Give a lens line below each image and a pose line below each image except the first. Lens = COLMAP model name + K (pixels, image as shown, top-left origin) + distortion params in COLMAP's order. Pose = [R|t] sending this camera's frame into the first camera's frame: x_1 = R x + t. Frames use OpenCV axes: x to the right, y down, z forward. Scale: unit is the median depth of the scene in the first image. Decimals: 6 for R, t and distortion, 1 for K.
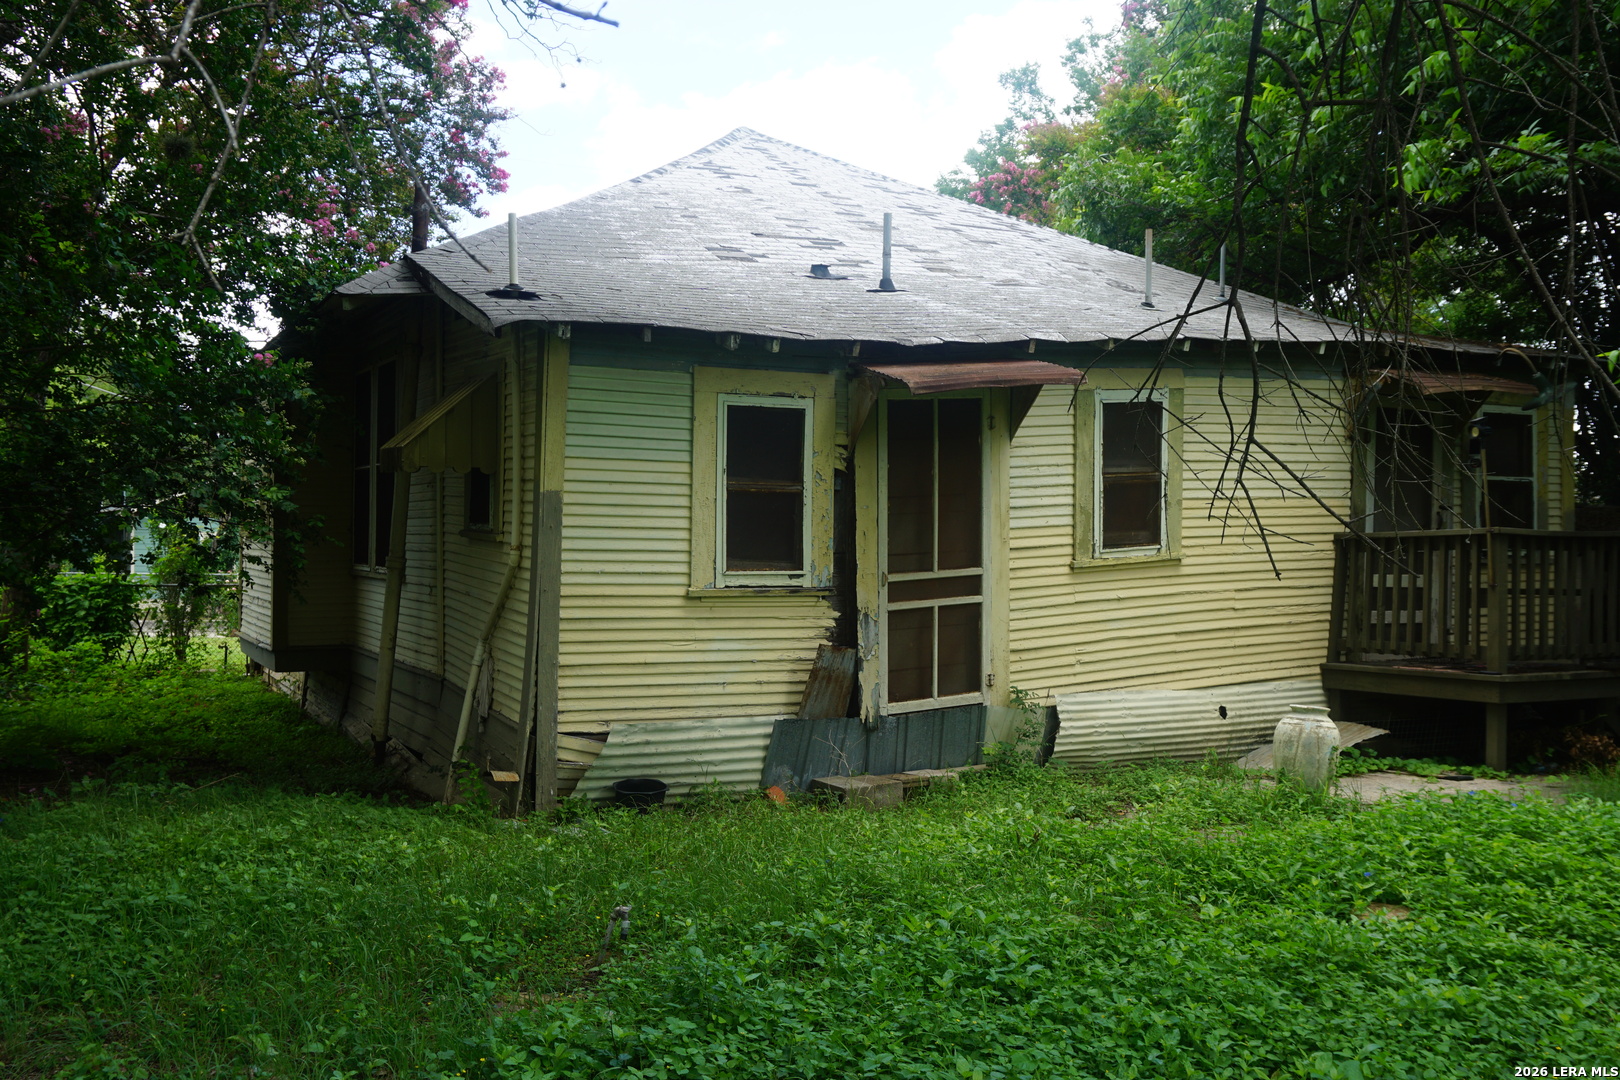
lens RADIAL K [[1483.1, 0, 810.4], [0, 1483.1, 544.4], [0, 0, 1]] dist [-0.014889, 0.000000]
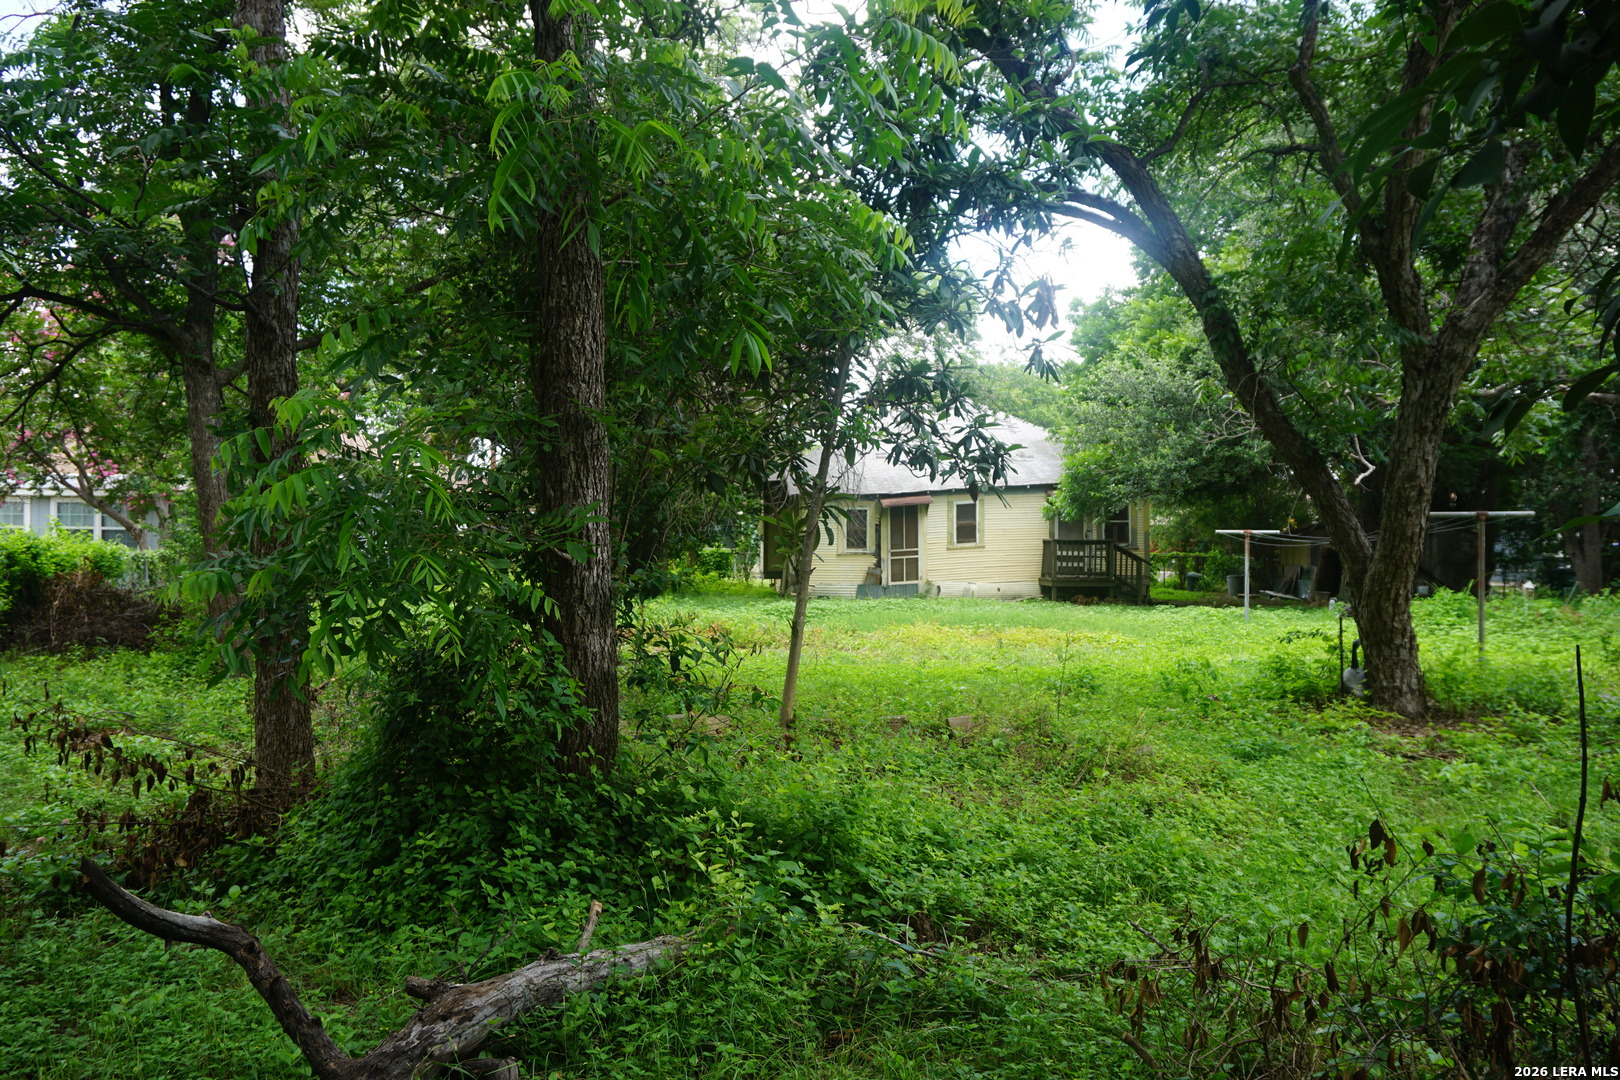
lens RADIAL K [[1497.3, 0, 812.0], [0, 1497.3, 542.8], [0, 0, 1]] dist [-0.007805, -0.000869]
pose [[0.916172, 0.001695, -0.400782, 1.431427], [-0.000428, 0.999995, 0.003251, -0.011837], [0.400785, -0.002807, 0.916168, -2.702182]]
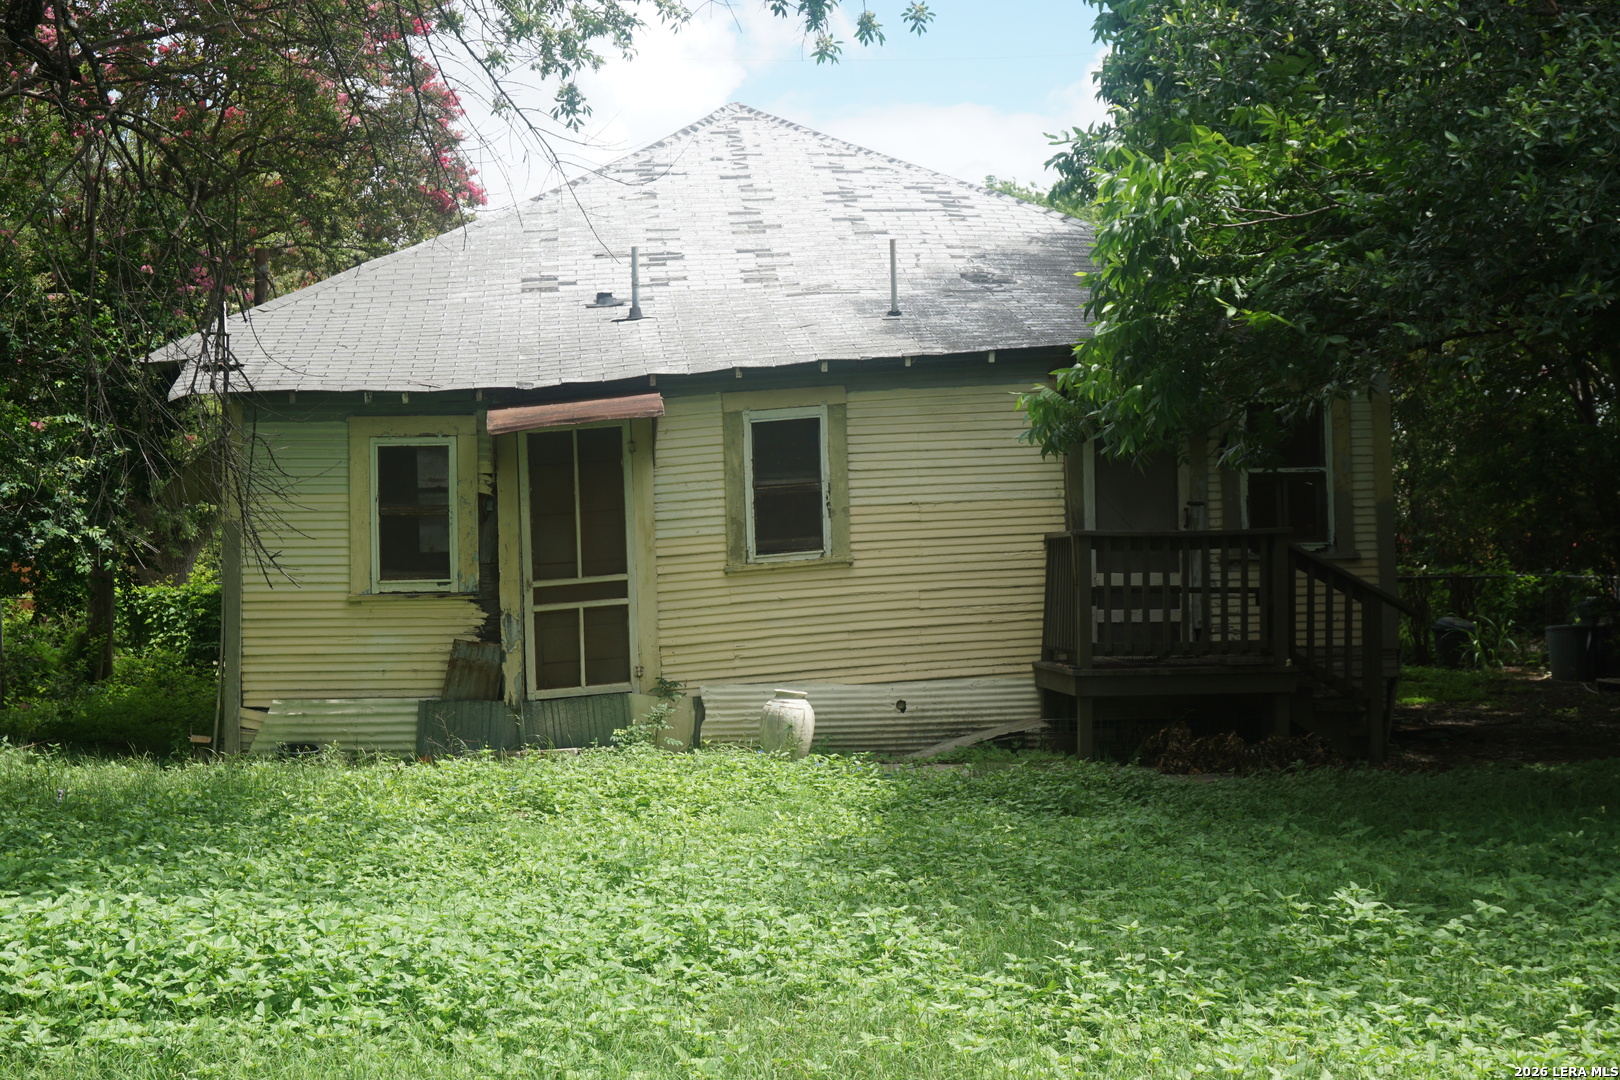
lens RADIAL K [[2330.2, 0, 808.1], [0, 2330.2, 538.0], [0, 0, 1]] dist [0.003038, 0.000000]
pose [[0.934386, -0.018342, -0.355790, 0.888532], [0.020751, 0.999780, 0.002955, -0.014379], [0.355657, -0.010144, 0.934561, -0.634522]]
